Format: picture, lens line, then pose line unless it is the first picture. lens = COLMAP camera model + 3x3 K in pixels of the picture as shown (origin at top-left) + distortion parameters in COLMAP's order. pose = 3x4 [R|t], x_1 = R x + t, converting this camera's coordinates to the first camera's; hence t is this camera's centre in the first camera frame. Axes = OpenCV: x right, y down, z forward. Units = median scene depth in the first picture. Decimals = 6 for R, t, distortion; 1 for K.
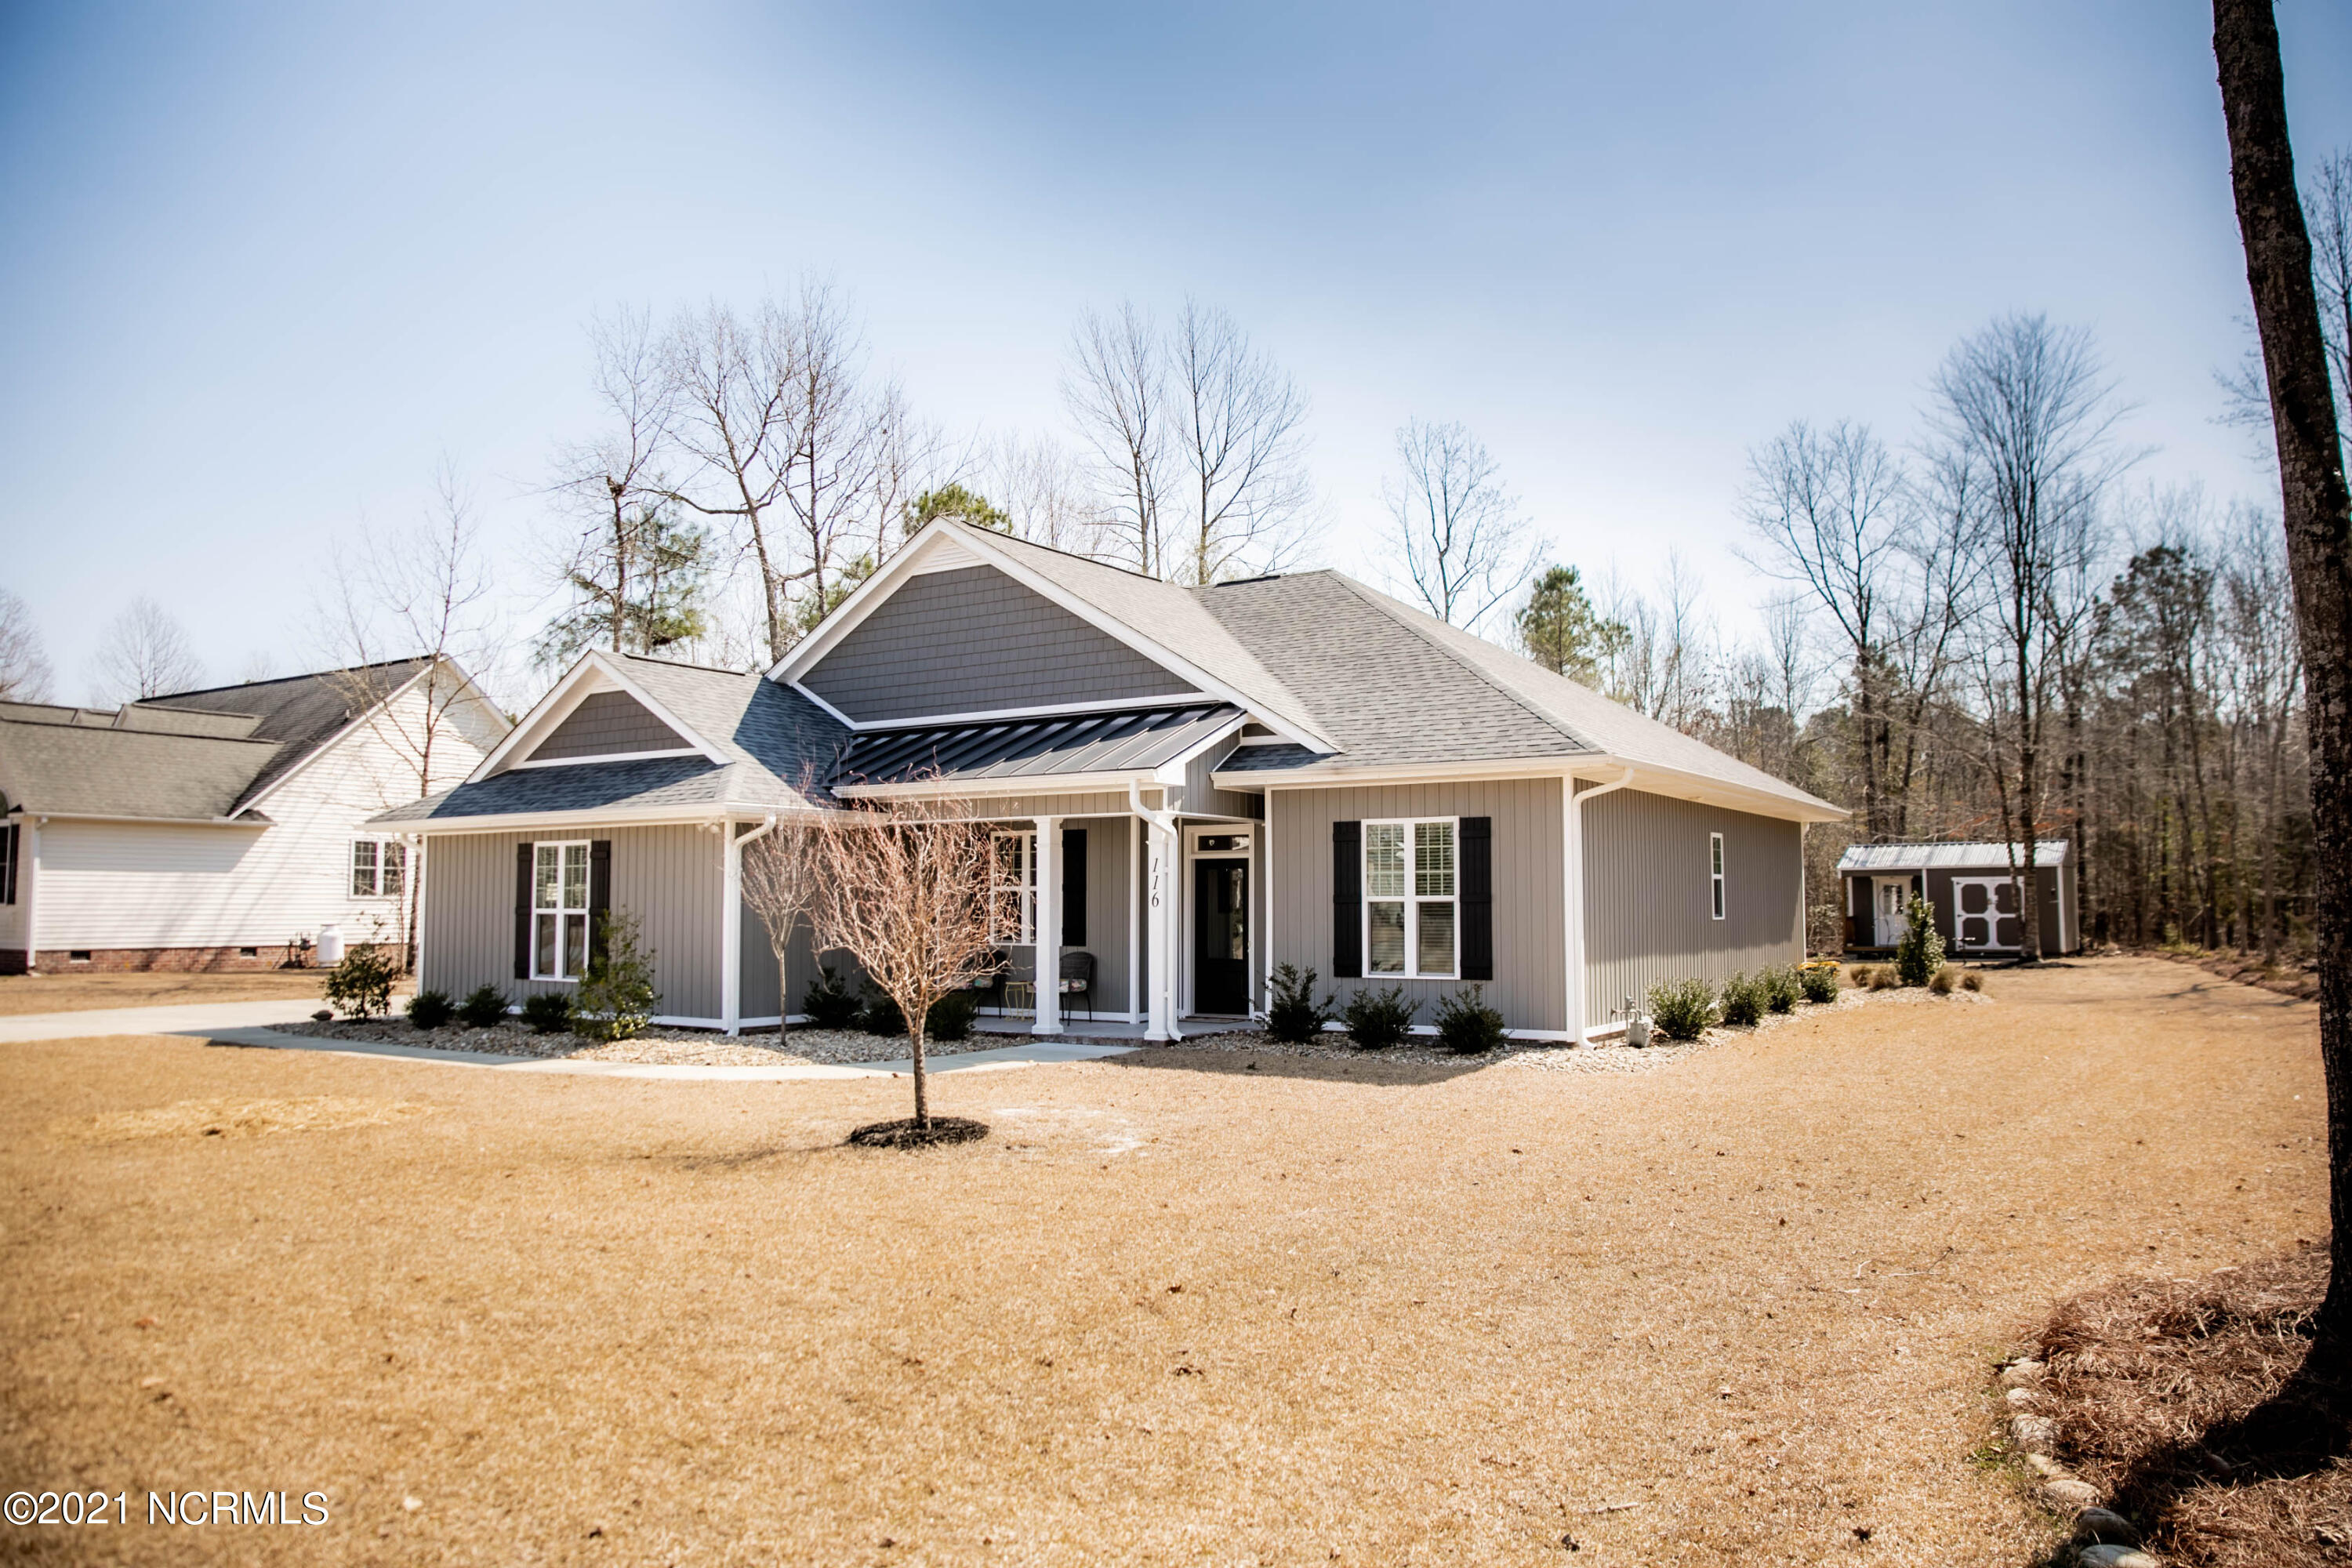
lens RADIAL K [[1619.3, 0, 1192.4], [0, 1619.3, 783.8], [0, 0, 1]] dist [-0.101588, 0.087033]
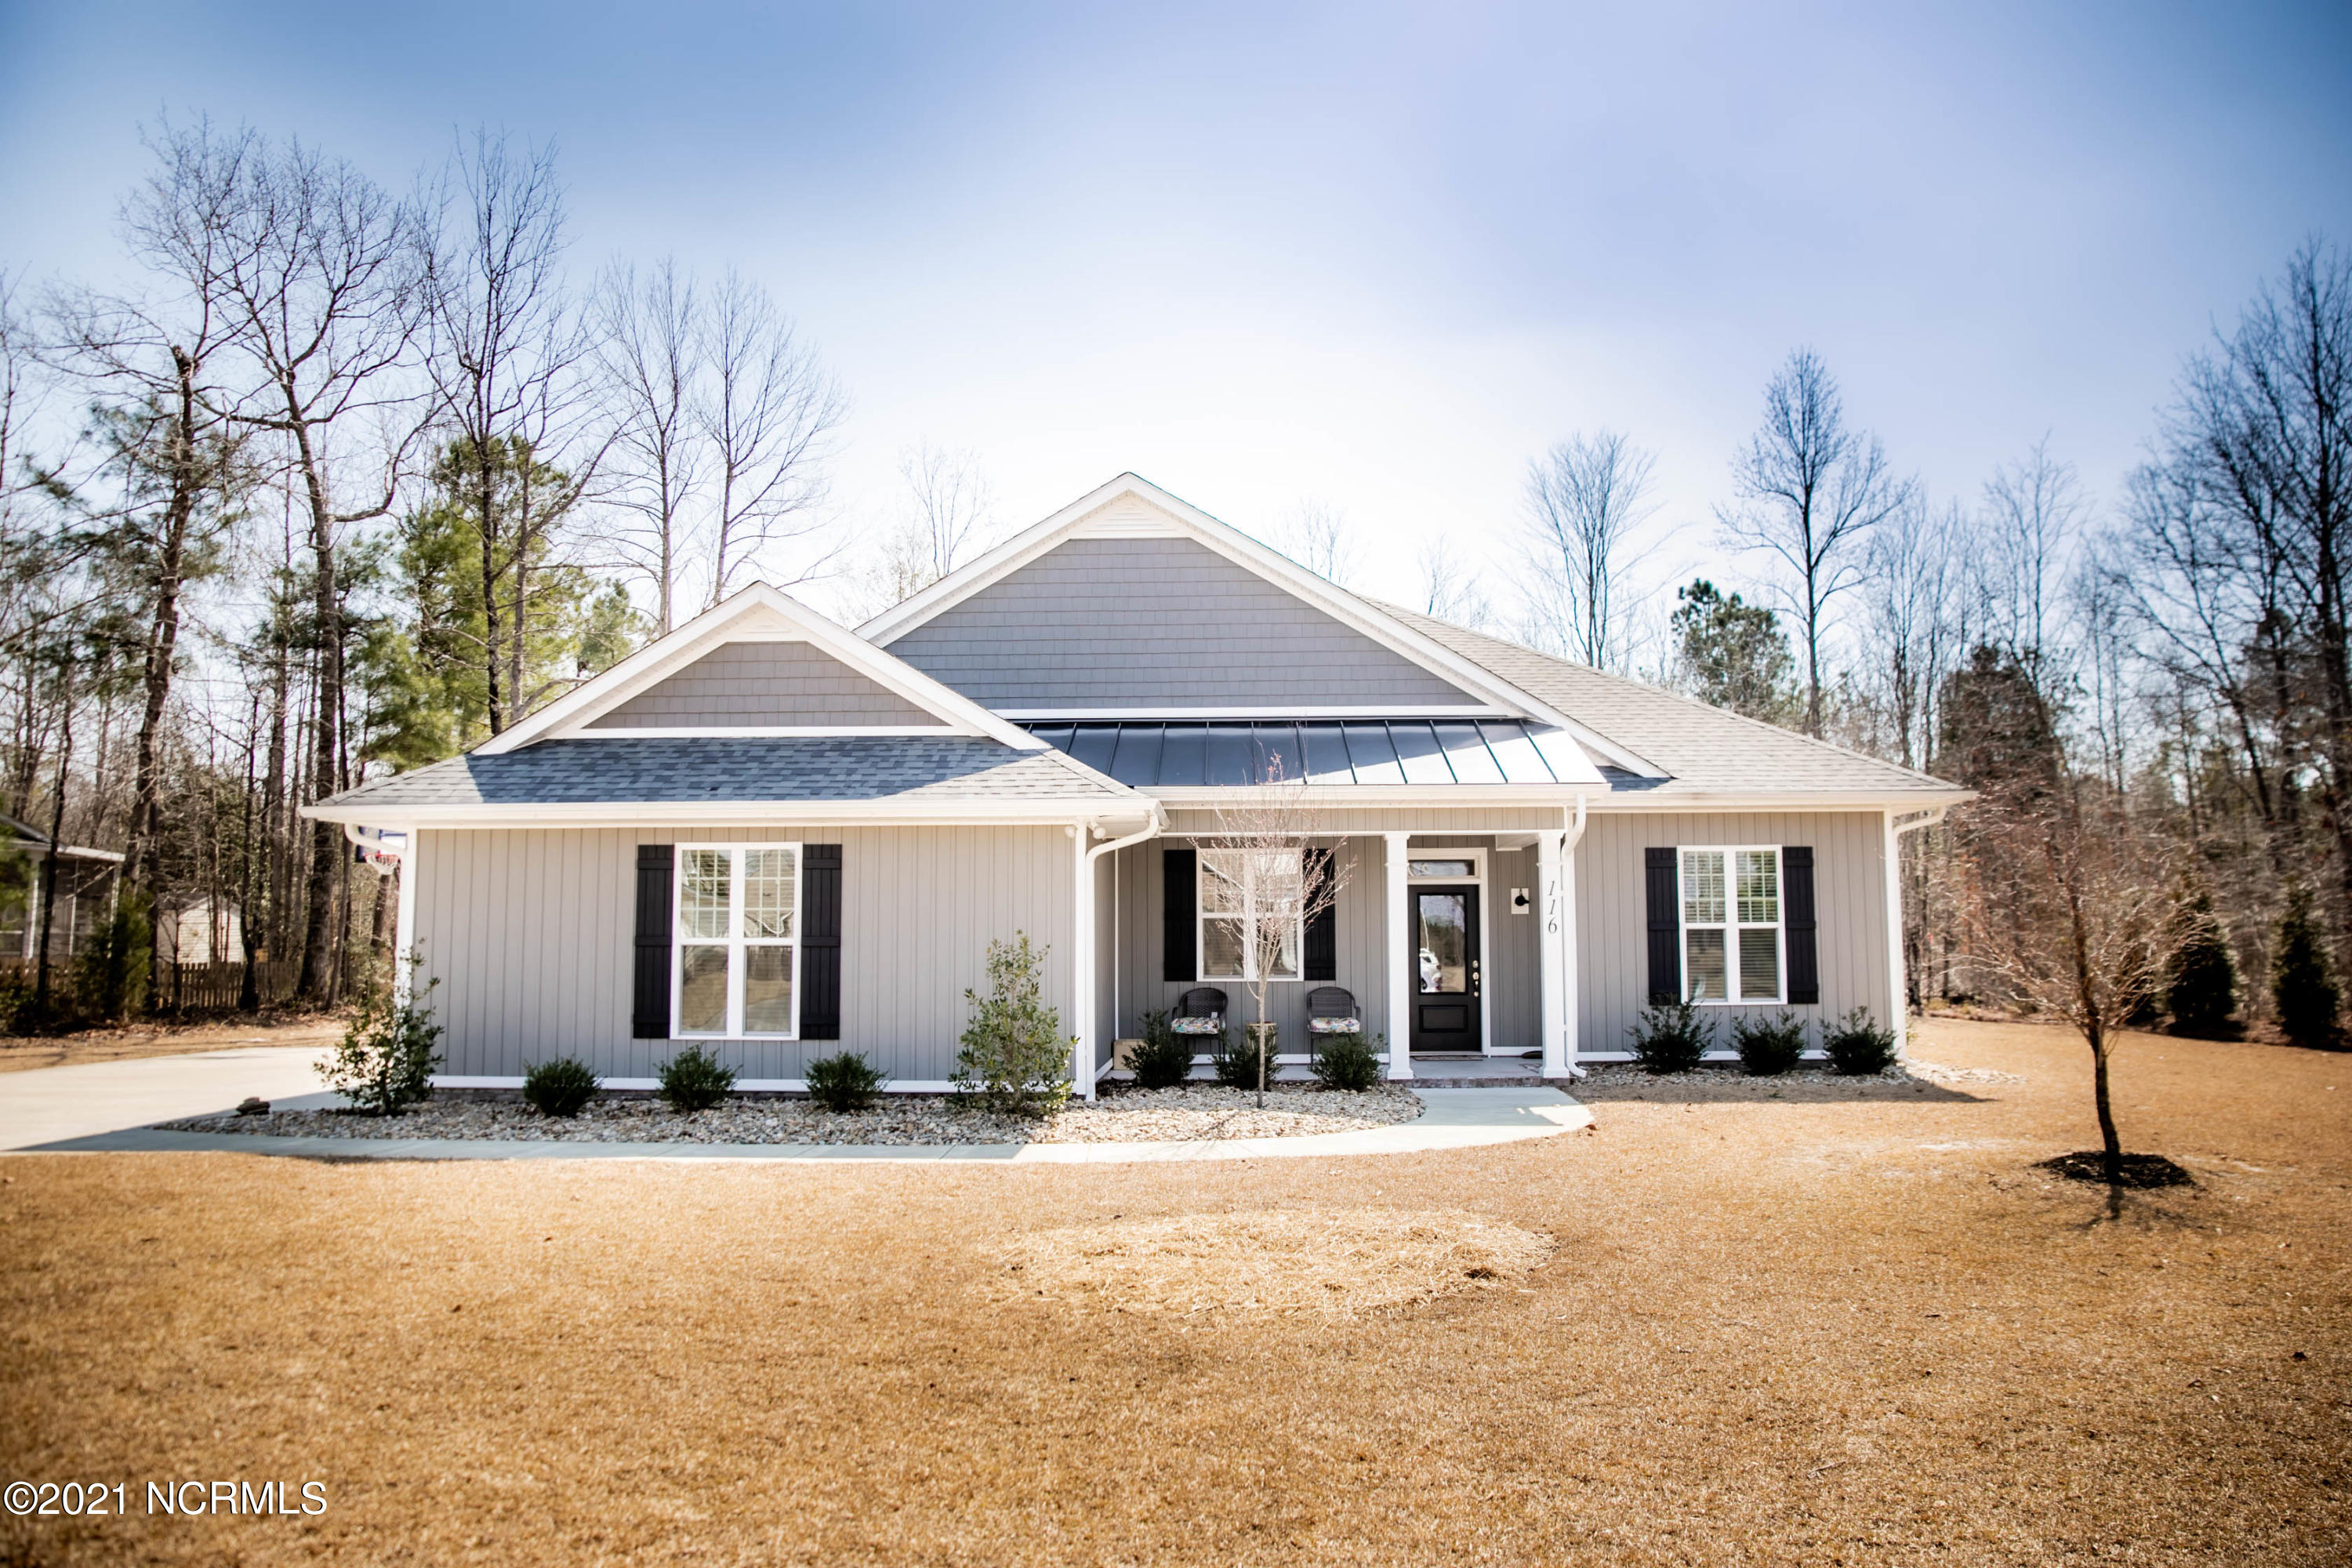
lens RADIAL K [[1619.3, 0, 1192.4], [0, 1619.3, 783.8], [0, 0, 1]] dist [-0.101588, 0.087033]
pose [[0.862566, 0.050400, 0.503428, -0.599427], [-0.037242, 0.998651, -0.036170, 0.028483], [-0.504572, 0.012451, 0.863280, 0.277637]]
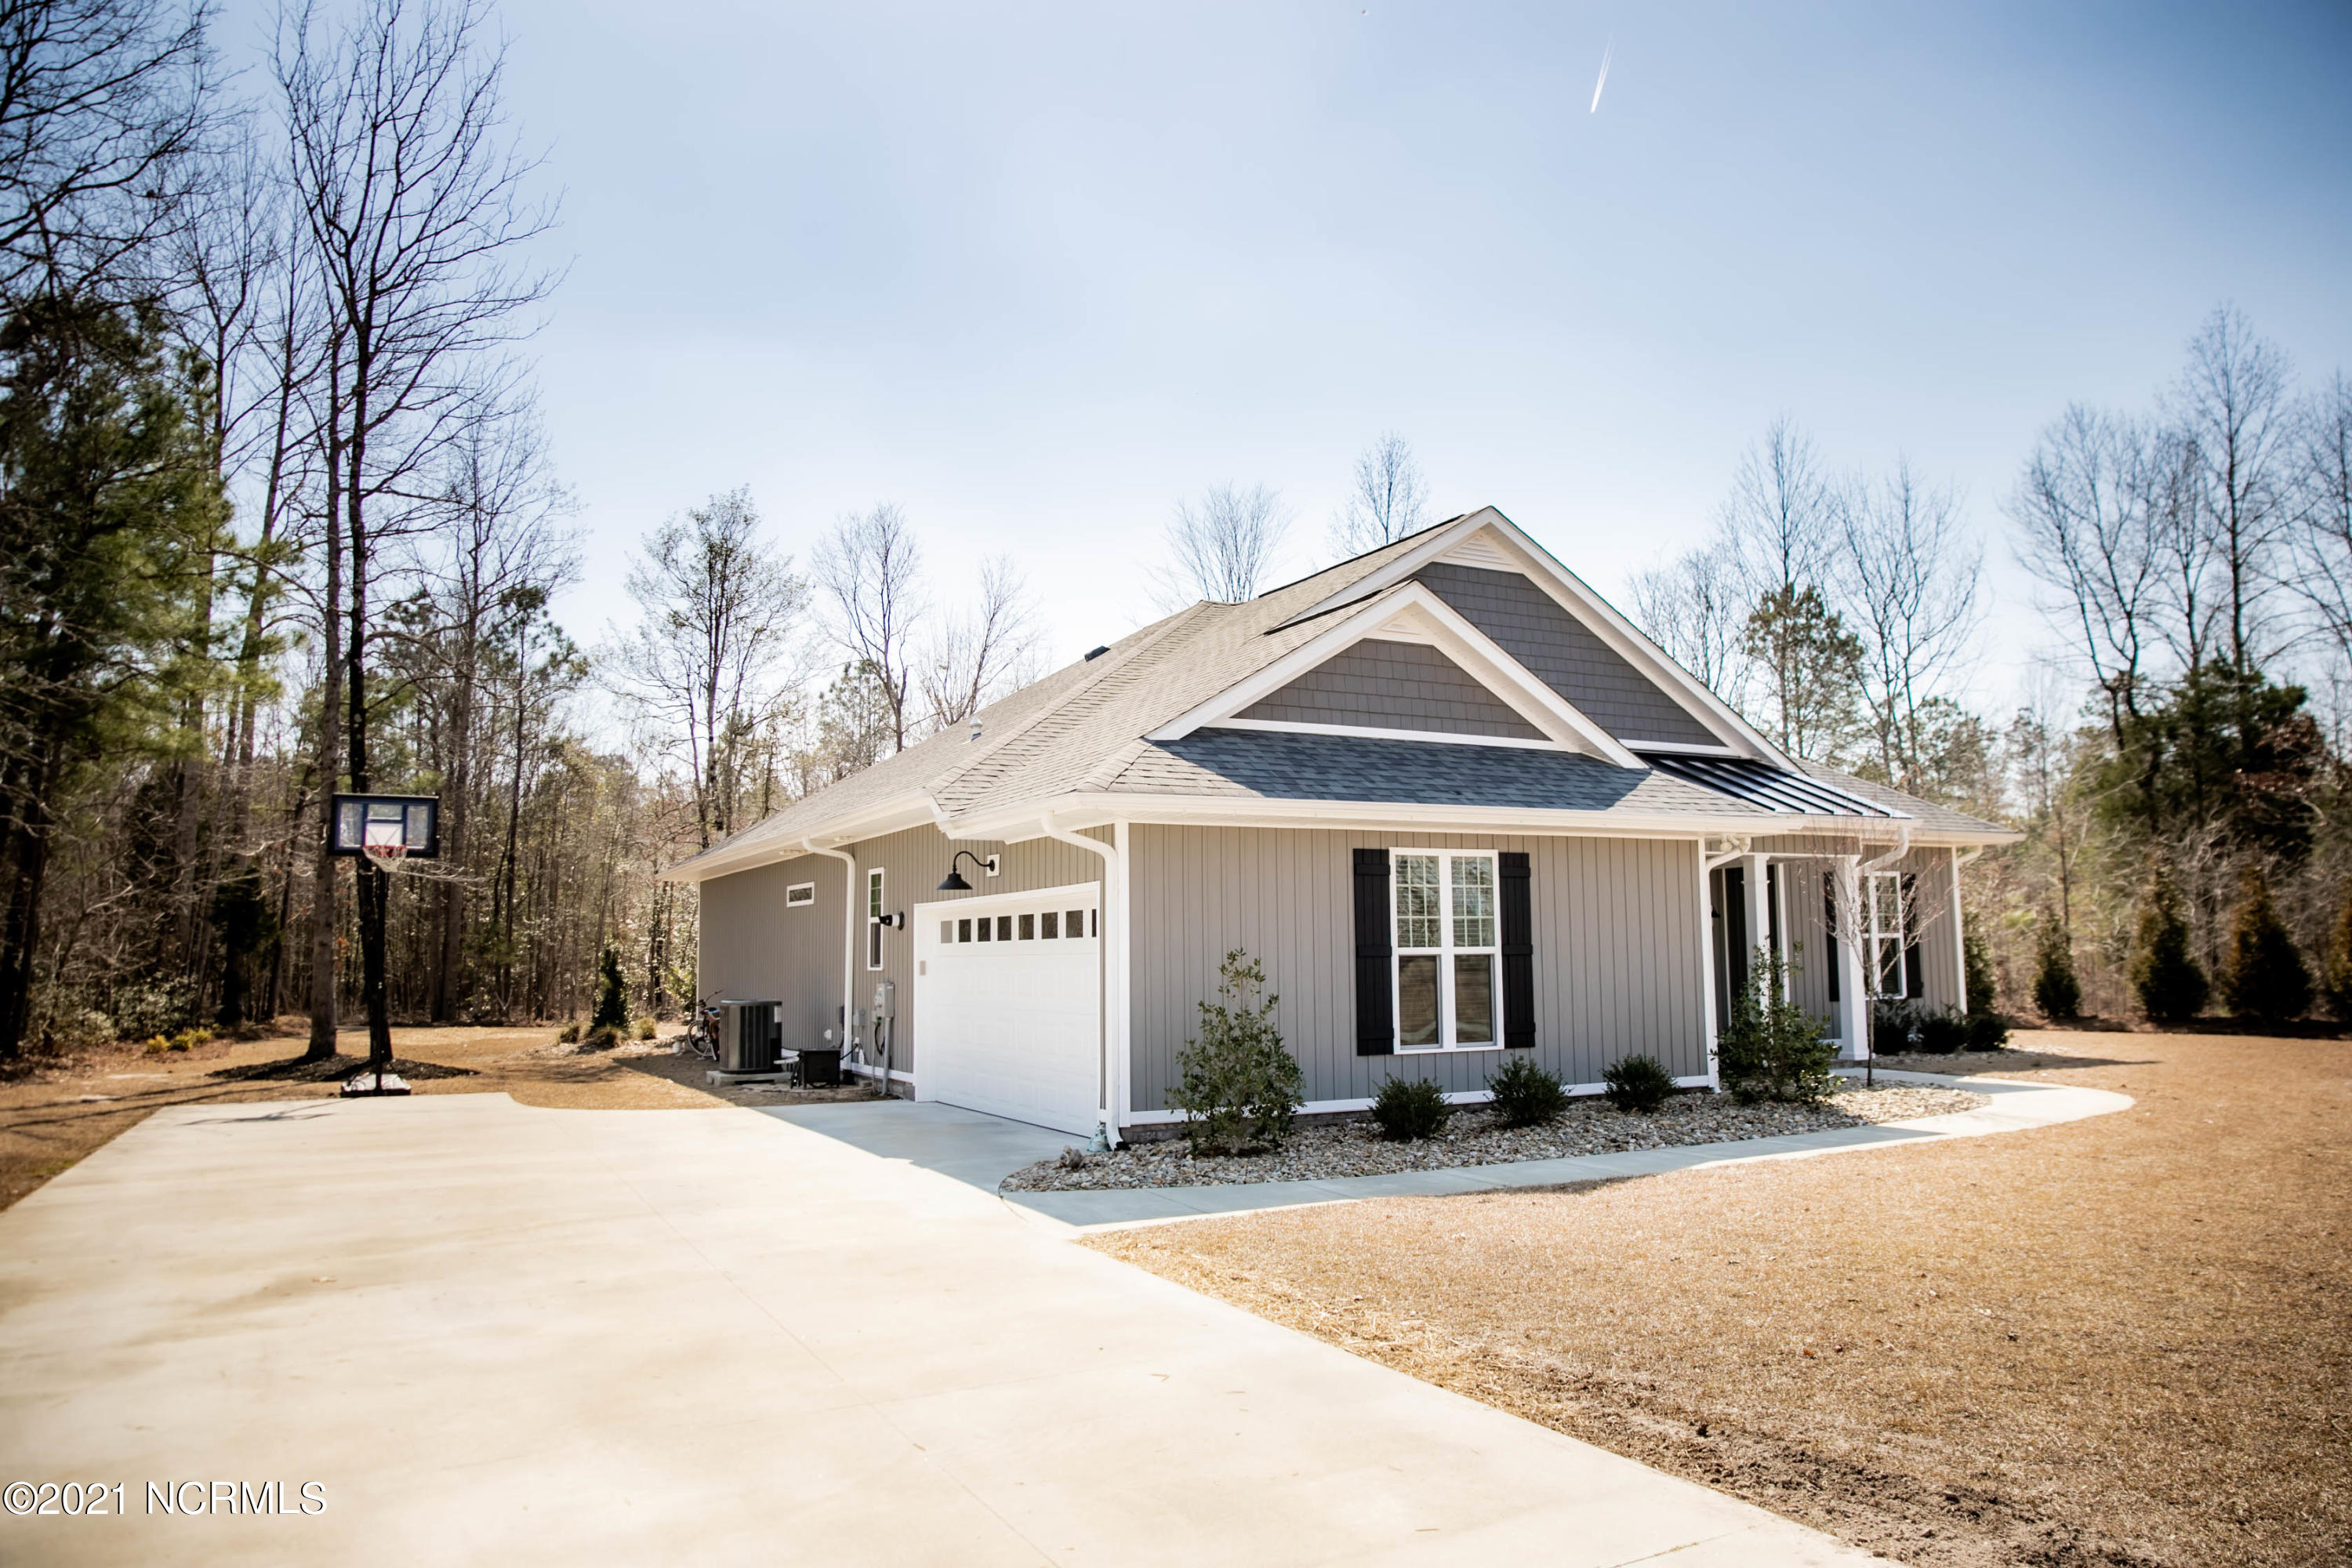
lens RADIAL K [[1619.3, 0, 1192.4], [0, 1619.3, 783.8], [0, 0, 1]] dist [-0.101588, 0.087033]
pose [[0.500797, 0.092880, 0.860567, -1.086856], [-0.056399, 0.995615, -0.074635, 0.067968], [-0.863726, -0.011158, 0.503839, 0.759211]]
